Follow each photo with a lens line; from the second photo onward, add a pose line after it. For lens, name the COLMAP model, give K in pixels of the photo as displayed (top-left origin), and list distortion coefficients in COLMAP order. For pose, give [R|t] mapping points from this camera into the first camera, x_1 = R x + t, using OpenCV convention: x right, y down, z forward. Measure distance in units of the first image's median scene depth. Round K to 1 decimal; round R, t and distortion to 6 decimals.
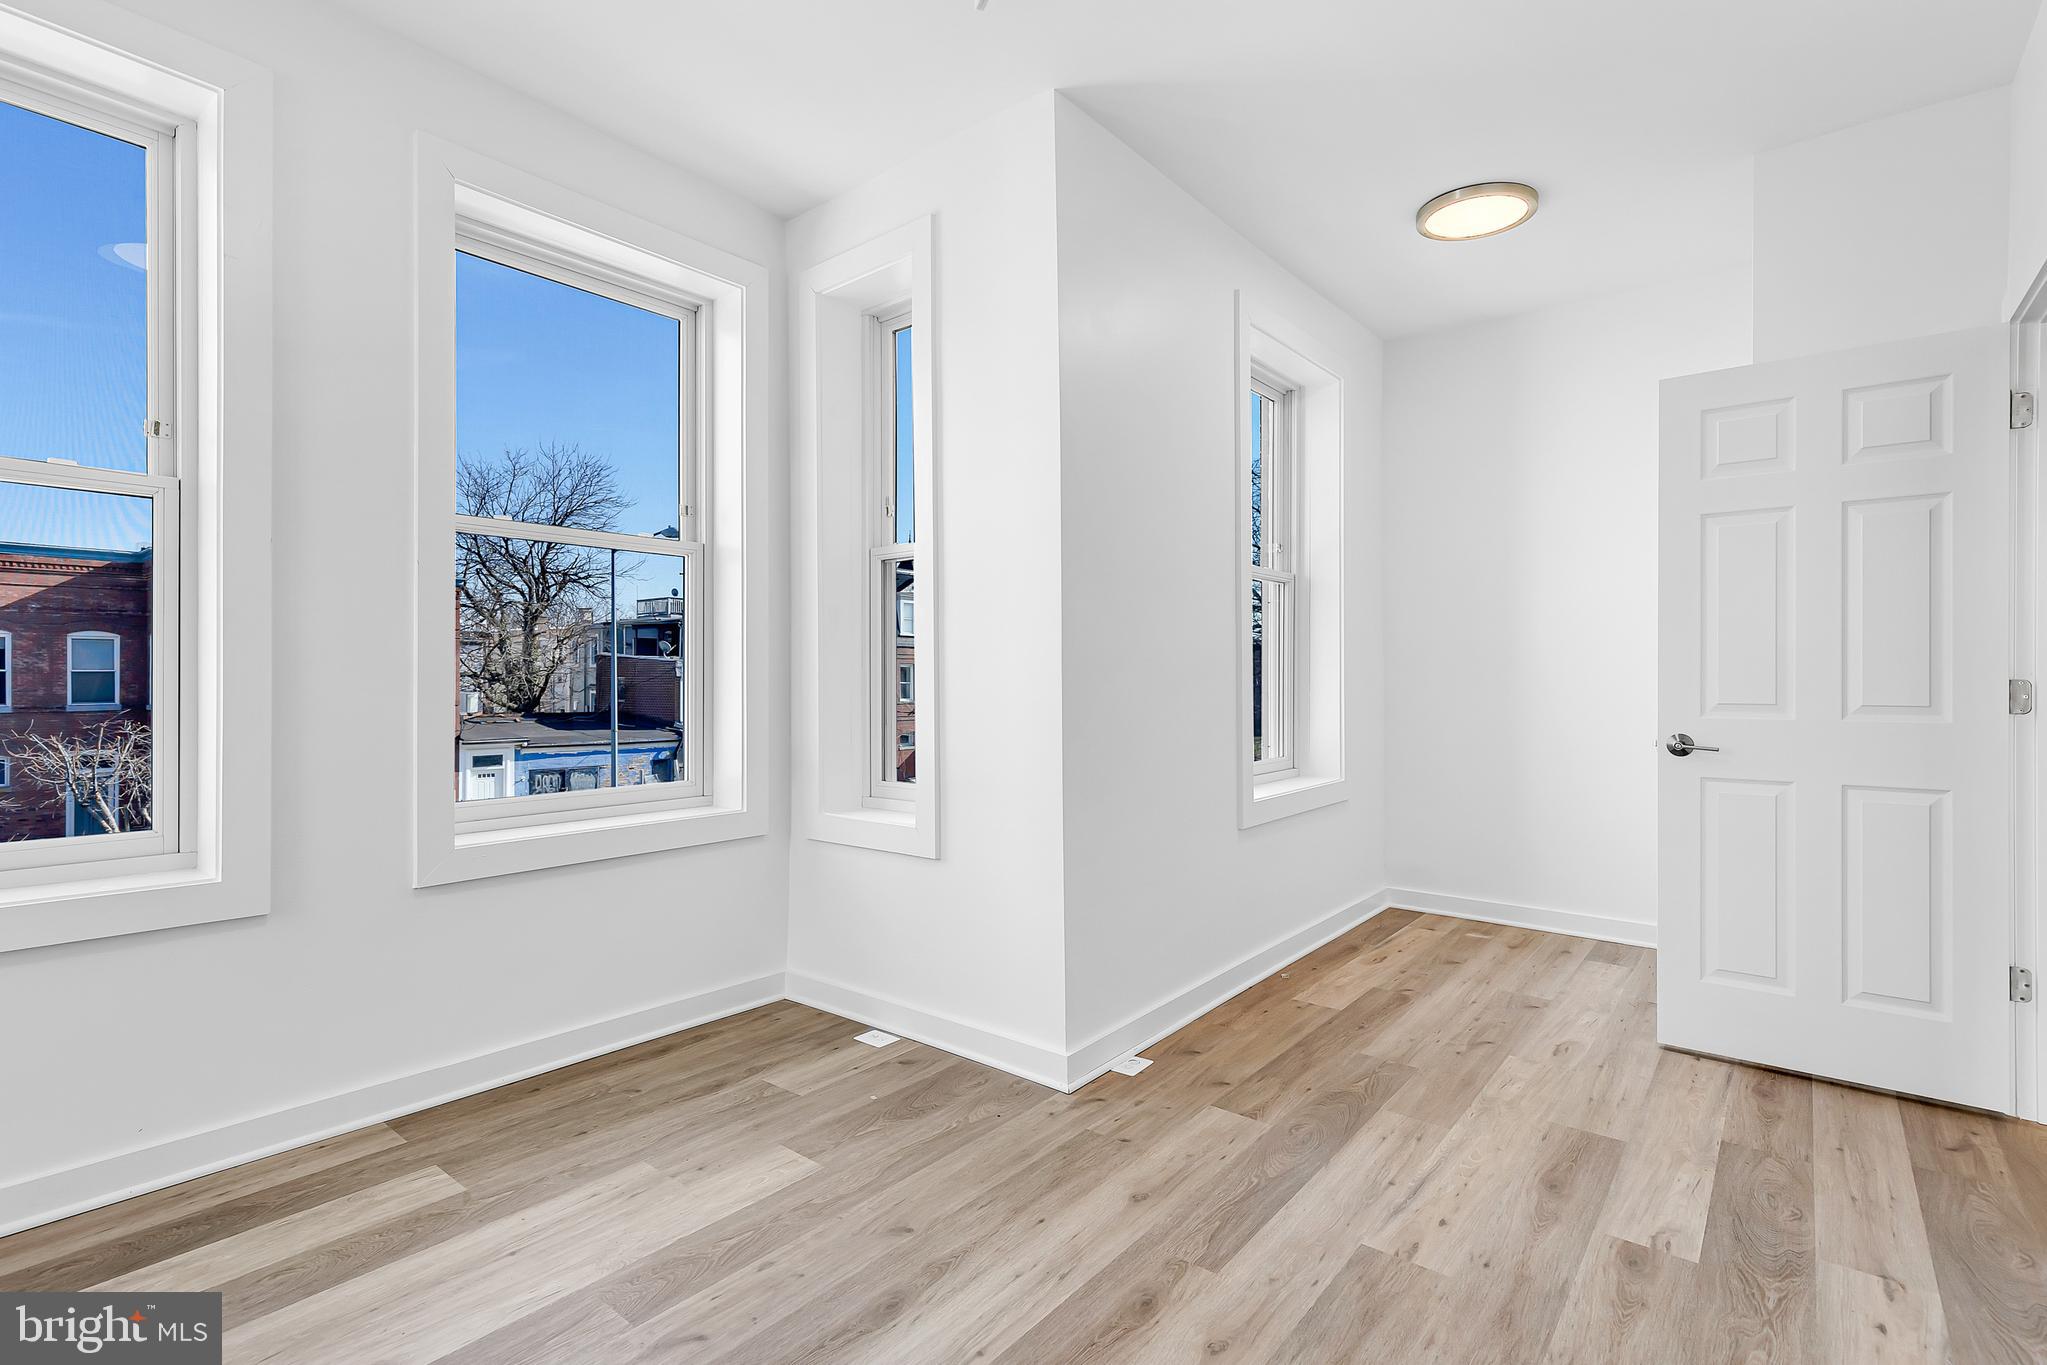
lens RADIAL K [[945.4, 0, 1019.3], [0, 945.4, 685.2], [0, 0, 1]] dist [0.027871, -0.002067]
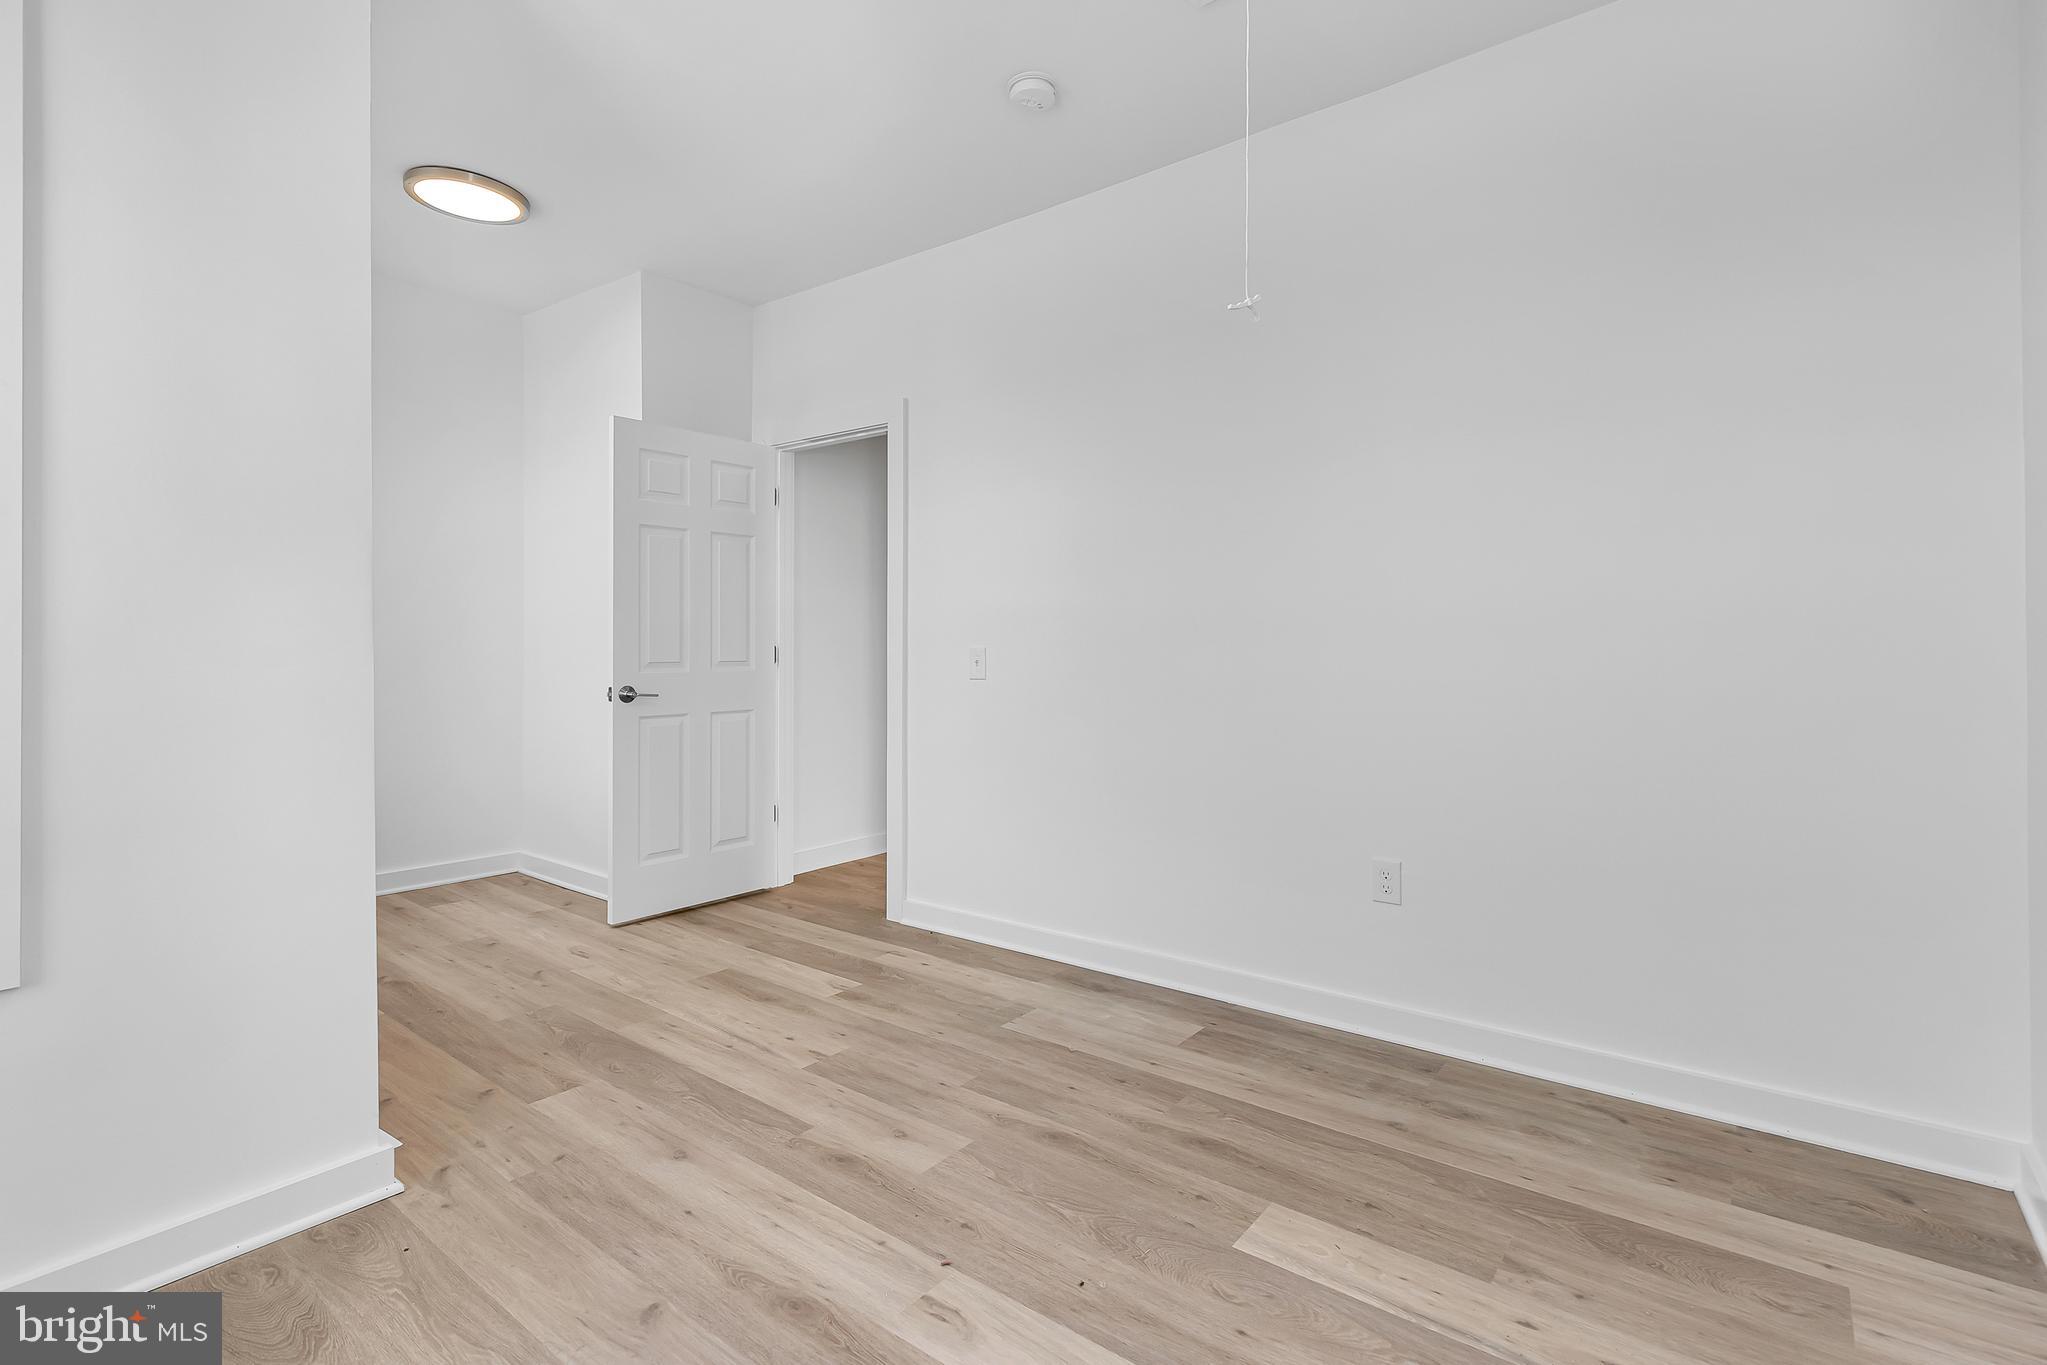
lens RADIAL K [[945.4, 0, 1020.7], [0, 945.4, 670.1], [0, 0, 1]] dist [0.027871, -0.002067]
pose [[0.008419, -0.022437, 0.999713, -0.746819], [0.001542, 0.999747, 0.022425, 0.001375], [-0.999963, 0.001353, 0.008452, 0.540248]]
